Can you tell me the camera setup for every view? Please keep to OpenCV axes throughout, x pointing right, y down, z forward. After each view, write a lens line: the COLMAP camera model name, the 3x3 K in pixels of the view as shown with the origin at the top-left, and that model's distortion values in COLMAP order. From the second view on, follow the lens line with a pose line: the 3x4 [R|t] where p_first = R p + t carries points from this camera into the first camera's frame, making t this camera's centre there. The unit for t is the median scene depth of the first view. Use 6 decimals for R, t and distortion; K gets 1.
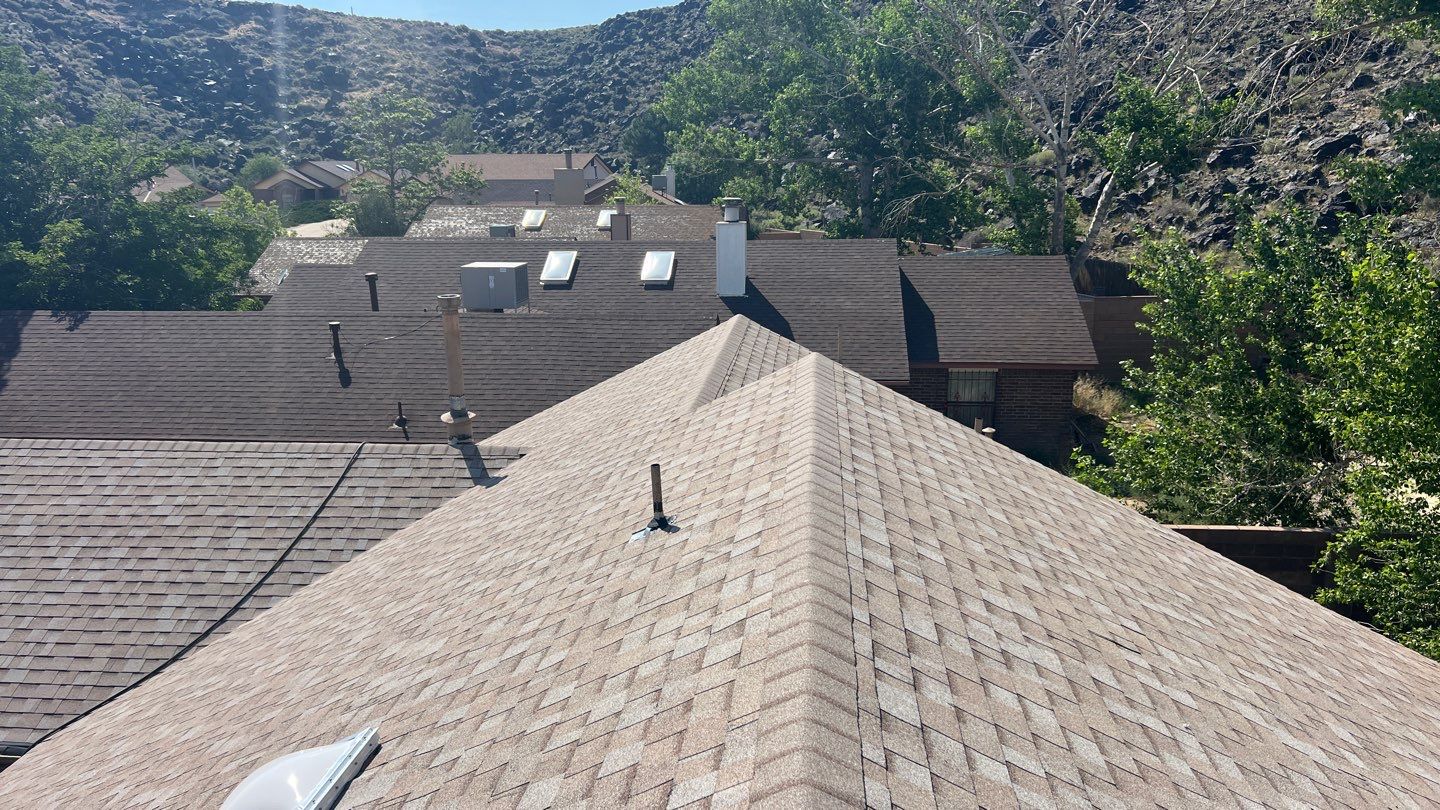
lens RADIAL K [[1065.3, 0, 714.5], [0, 1065.3, 402.2], [0, 0, 1]] dist [0.050362, -0.059428]
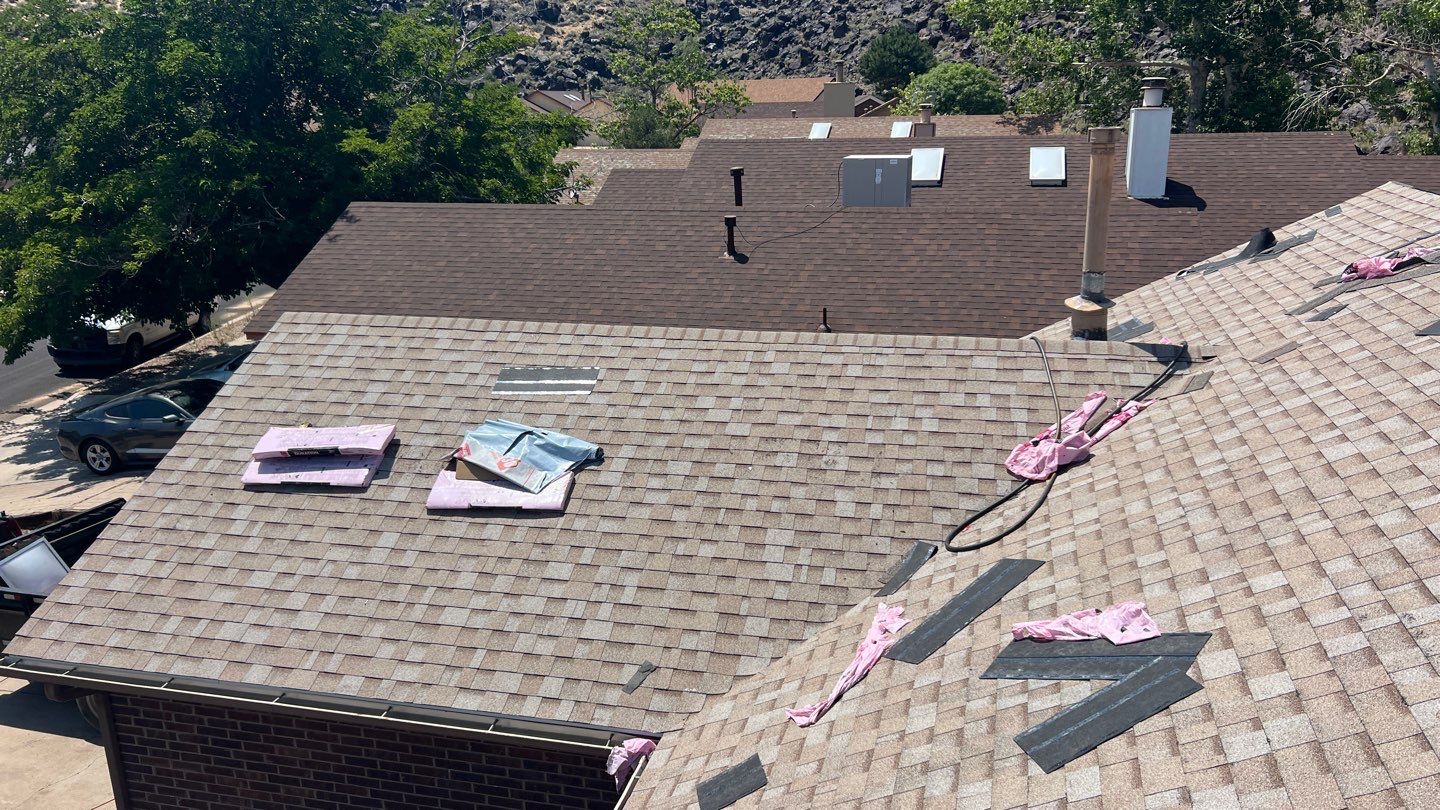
lens RADIAL K [[1056.4, 0, 736.9], [0, 1056.4, 425.2], [0, 0, 1]] dist [0.073627, -0.110097]
pose [[0.988756, 0.039424, -0.144247, -0.228751], [-0.028713, 0.996725, 0.075599, 0.029802], [0.146755, -0.070607, 0.986650, 0.158737]]
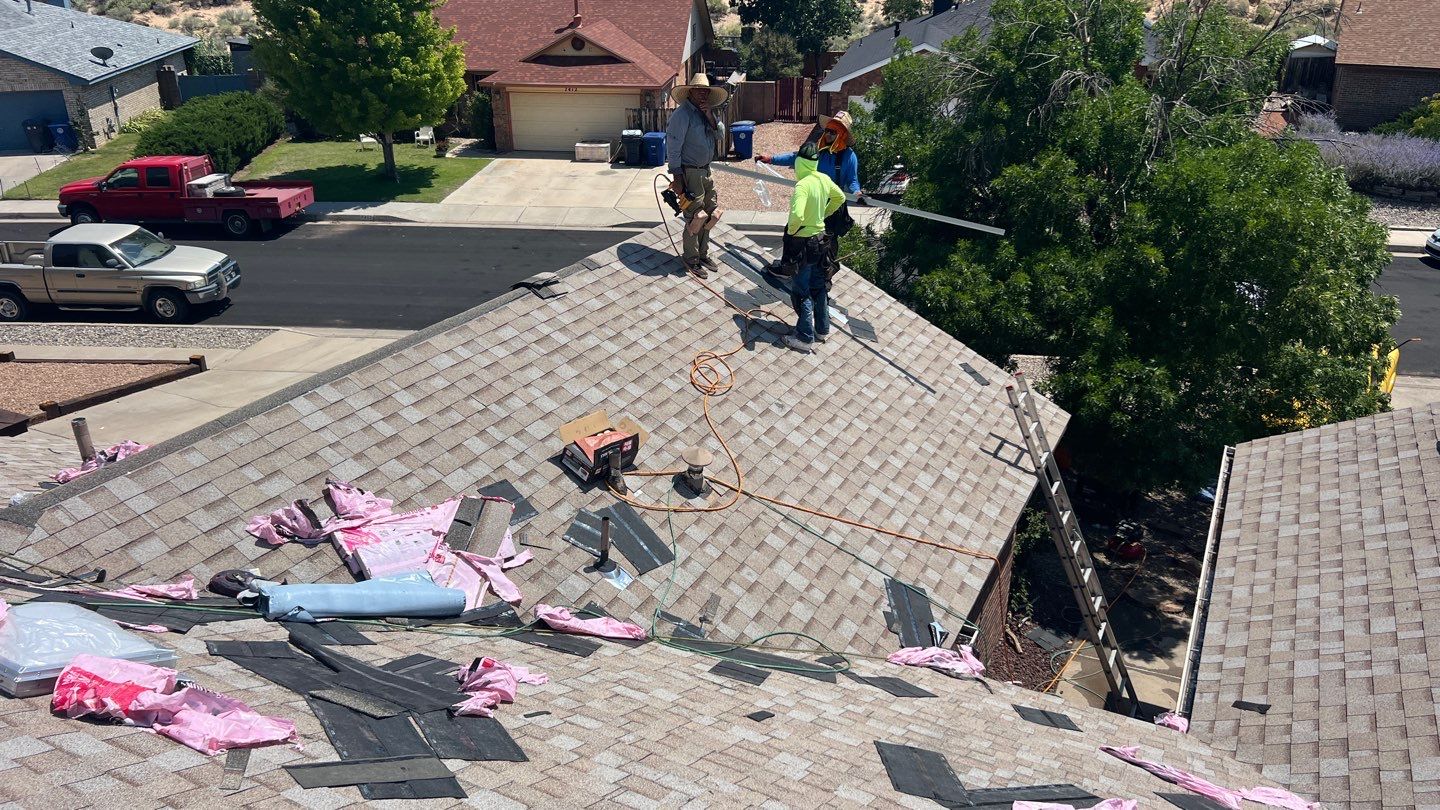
lens RADIAL K [[1093.7, 0, 720.0], [0, 1093.7, 405.0], [0, 0, 1]] dist [0.072479, -0.087762]
pose [[-0.358898, 0.386191, -0.849734, 0.028279], [-0.202990, 0.856302, 0.474912, -0.085442], [0.911036, 0.342933, -0.228933, 0.375237]]
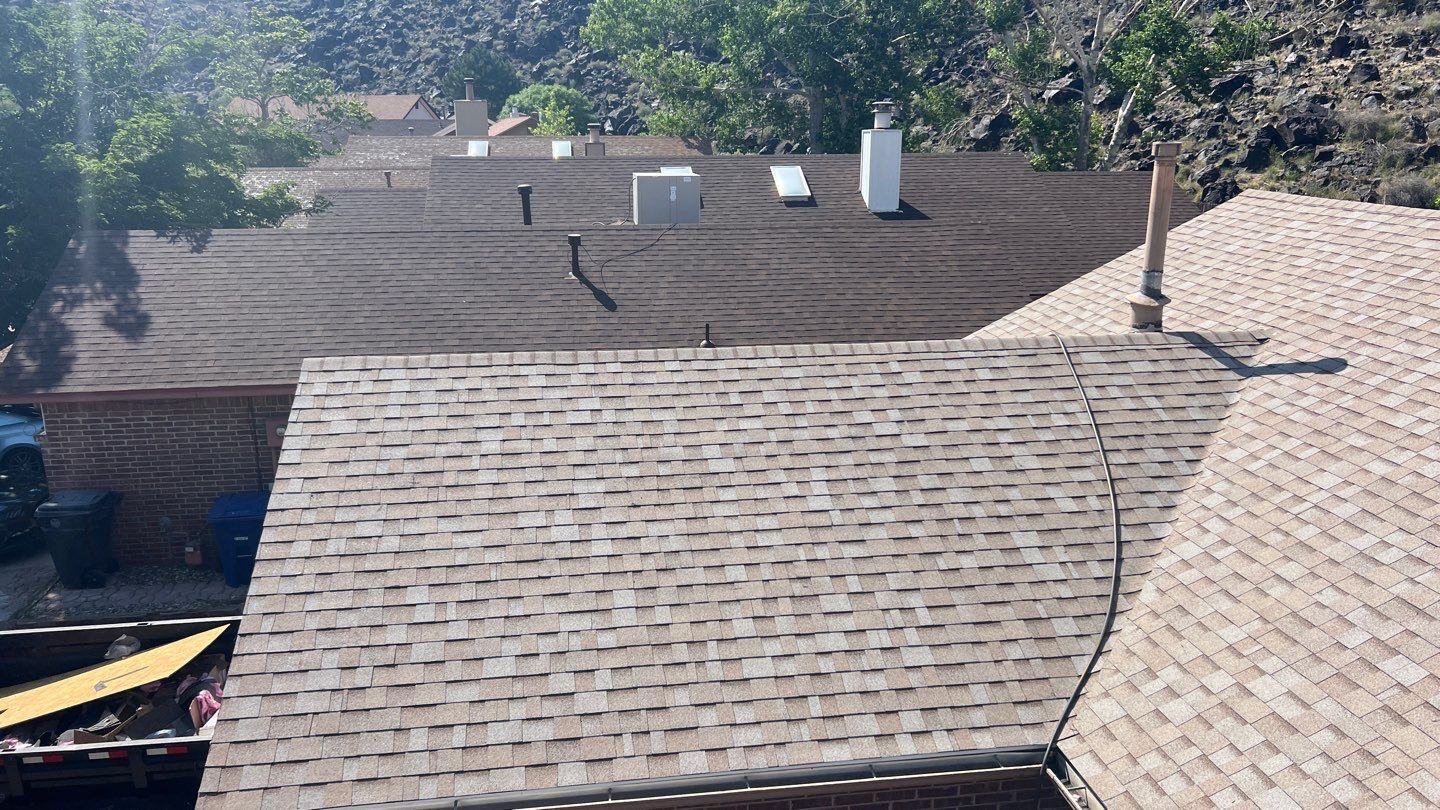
lens RADIAL K [[1061.6, 0, 700.6], [0, 1061.6, 413.1], [0, 0, 1]] dist [0.061065, -0.069891]
pose [[0.973475, -0.052342, 0.222725, -0.466414], [0.042544, 0.997913, 0.048568, 0.028213], [-0.224803, -0.037804, 0.973671, 0.180005]]
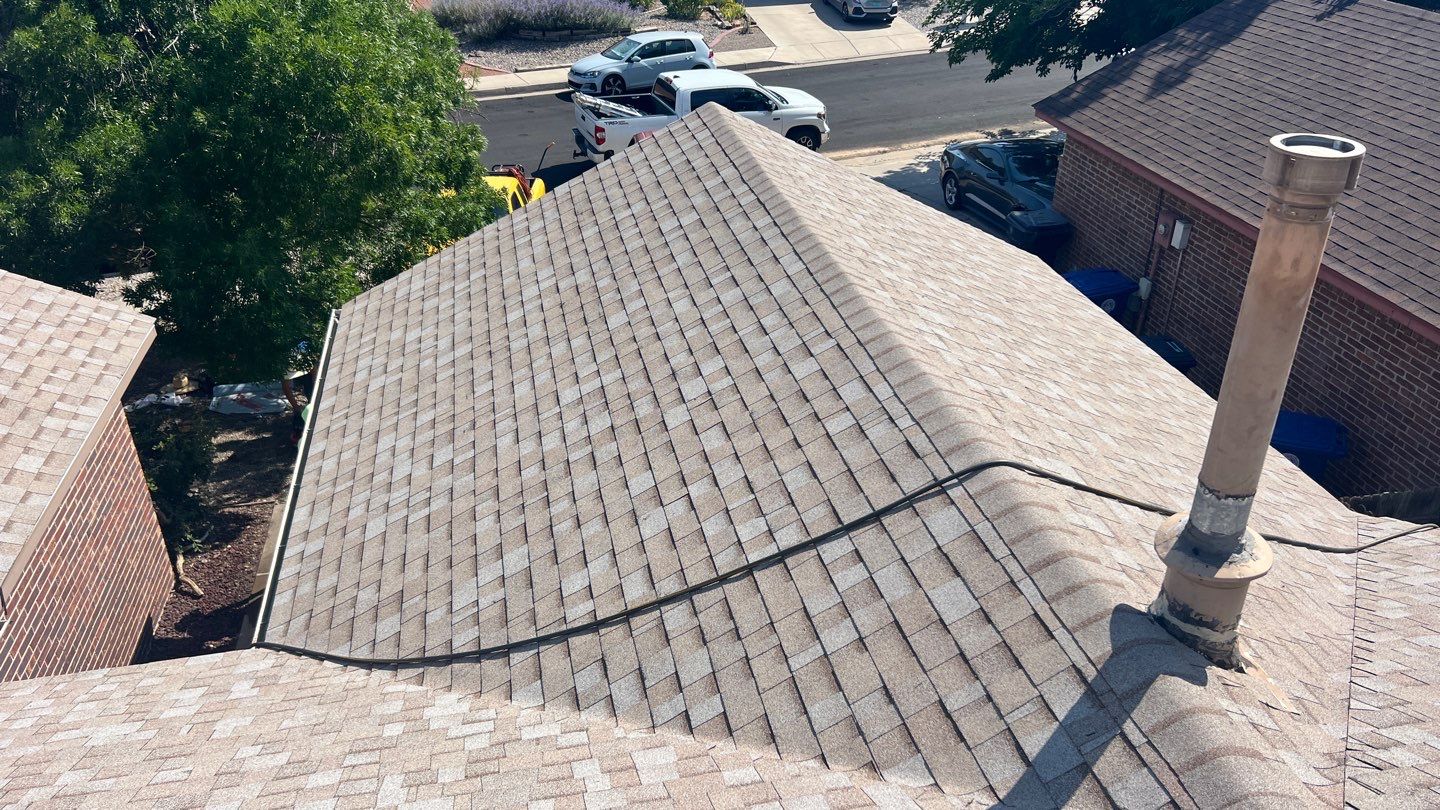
lens RADIAL K [[1102.7, 0, 738.3], [0, 1102.7, 407.5], [0, 0, 1]] dist [0.056138, -0.068109]
pose [[0.306657, 0.477966, -0.823110, -0.023439], [-0.229269, 0.876405, 0.423497, -0.077640], [0.923795, 0.058845, 0.378338, 0.470759]]
